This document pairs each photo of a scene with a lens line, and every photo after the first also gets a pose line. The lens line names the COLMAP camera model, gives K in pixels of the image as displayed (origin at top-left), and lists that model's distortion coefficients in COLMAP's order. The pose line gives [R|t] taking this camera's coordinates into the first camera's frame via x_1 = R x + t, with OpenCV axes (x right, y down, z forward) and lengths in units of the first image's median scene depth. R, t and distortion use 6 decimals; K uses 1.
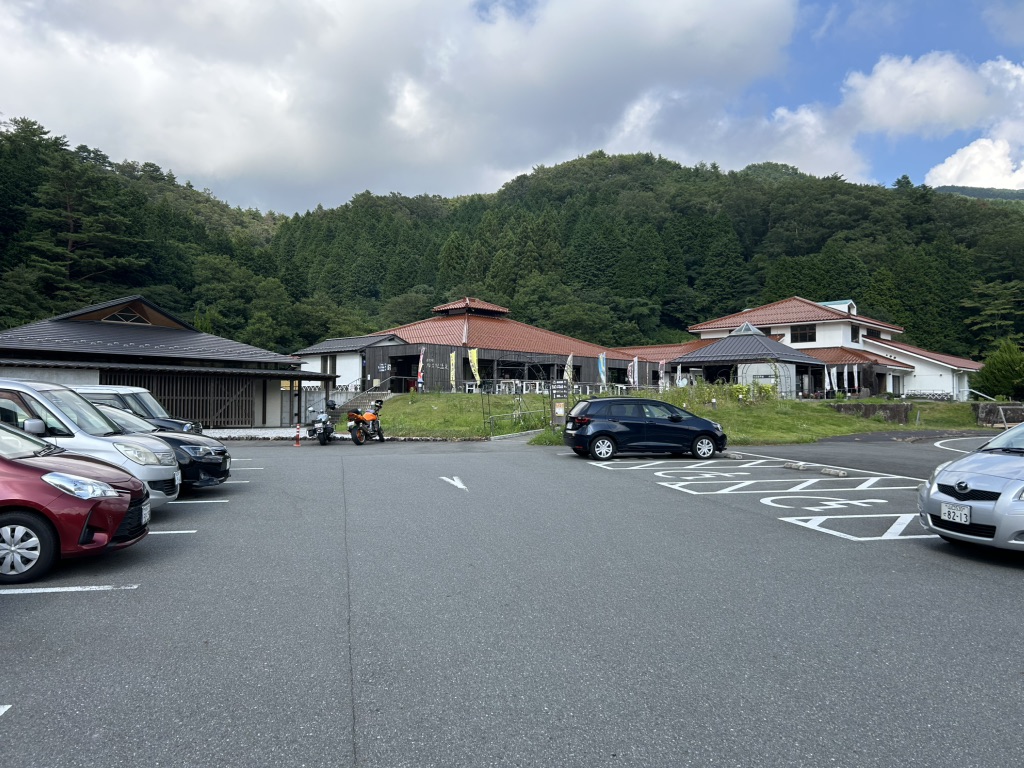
lens RADIAL K [[777.0, 0, 517.9], [0, 777.0, 381.4], [0, 0, 1]] dist [0.051916, -0.045380]
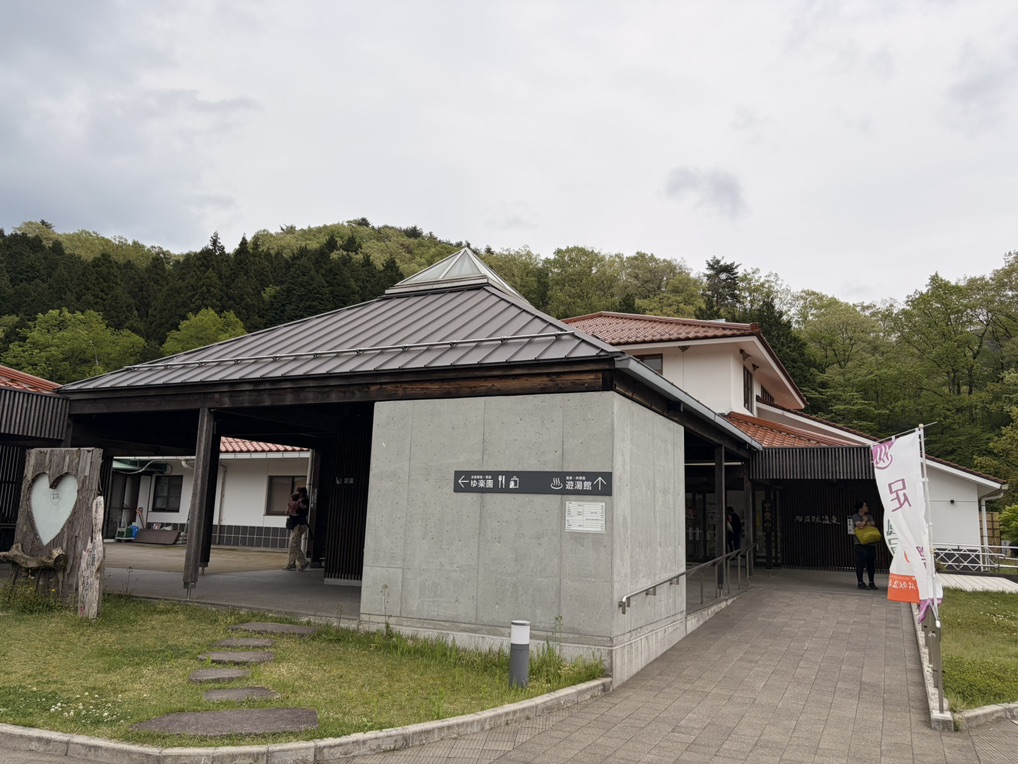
lens RADIAL K [[772.4, 0, 524.0], [0, 772.4, 369.5], [0, 0, 1]] dist [0.051916, -0.045380]
pose [[0.956676, 0.081880, 0.279405, 0.201413], [-0.038428, 0.986756, -0.157593, -0.003037], [-0.288608, 0.140029, 0.947152, 0.632663]]
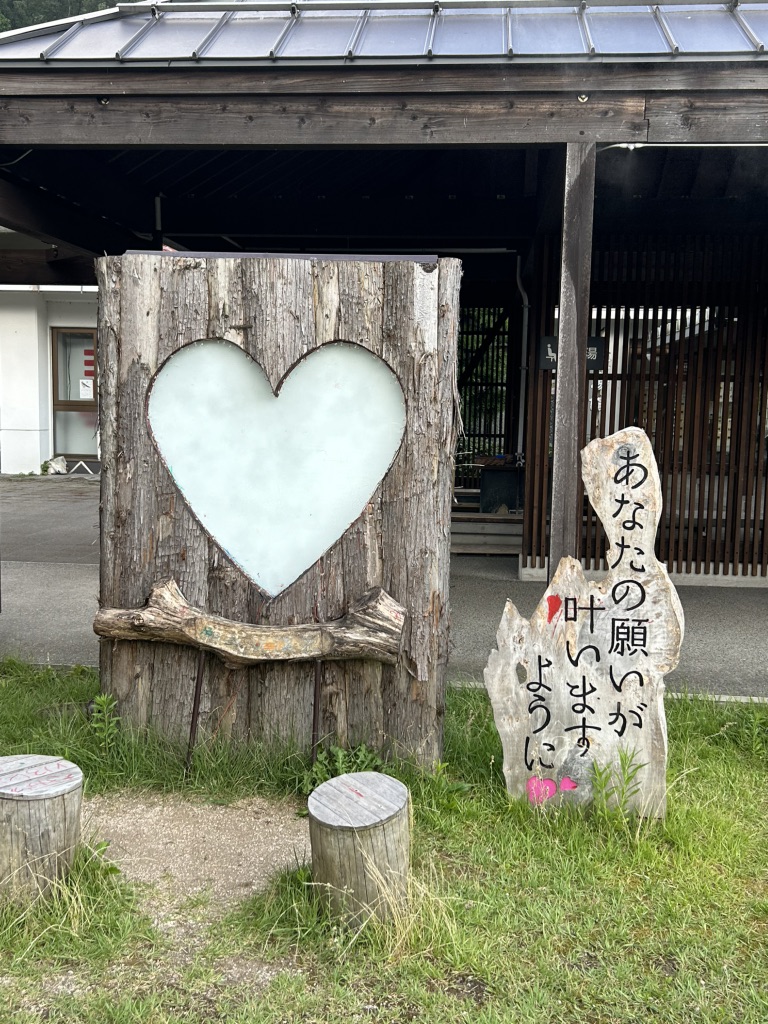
lens RADIAL K [[1093.7, 0, 382.5], [0, 1093.7, 509.5], [0, 0, 1]] dist [0.064219, 0.000000]
pose [[0.800351, -0.050422, 0.597407, 0.136864], [-0.036928, 0.990419, 0.133065, -0.002716], [-0.598393, -0.128560, 0.790821, 0.734026]]
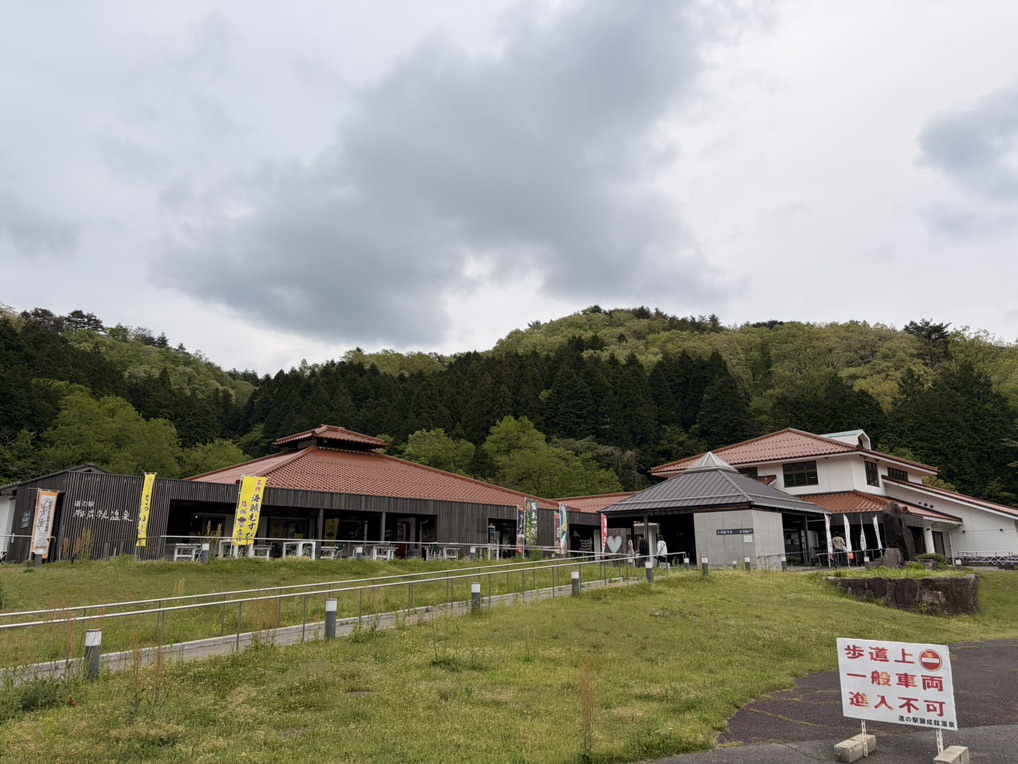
lens RADIAL K [[772.4, 0, 514.7], [0, 772.4, 371.6], [0, 0, 1]] dist [0.051916, -0.045380]
pose [[0.999505, -0.016201, -0.026978, 0.114186], [0.009843, 0.975229, -0.220978, 0.003711], [0.029889, 0.220603, 0.974906, 0.250287]]
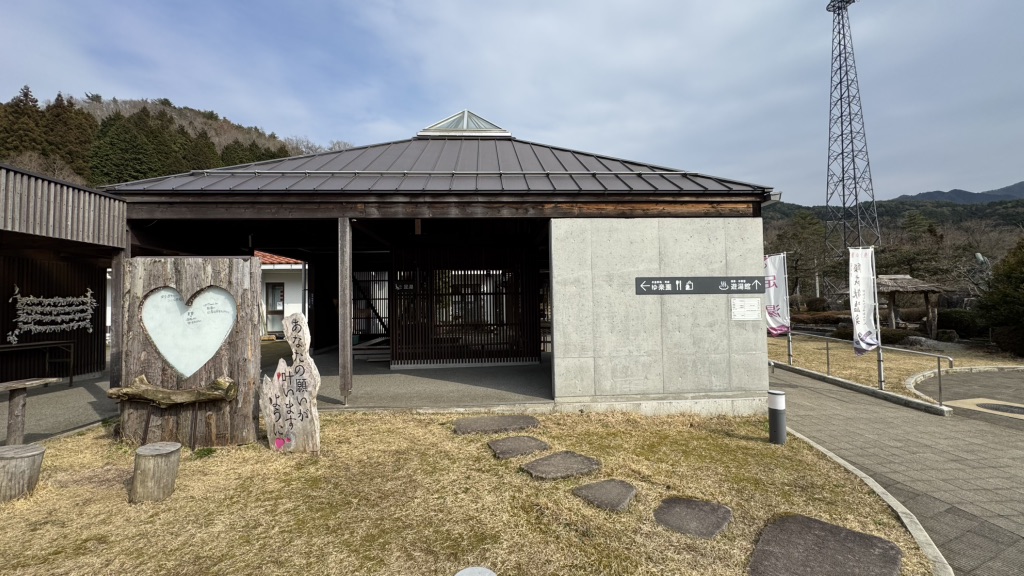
lens RADIAL K [[406.4, 0, 516.1], [0, 406.4, 289.1], [0, 0, 1]] dist [-0.003183, -0.000221]
pose [[0.698392, 0.008660, 0.715663, 0.156446], [-0.006260, 0.999962, -0.005992, -0.003153], [-0.715688, -0.000296, 0.698420, 0.709872]]
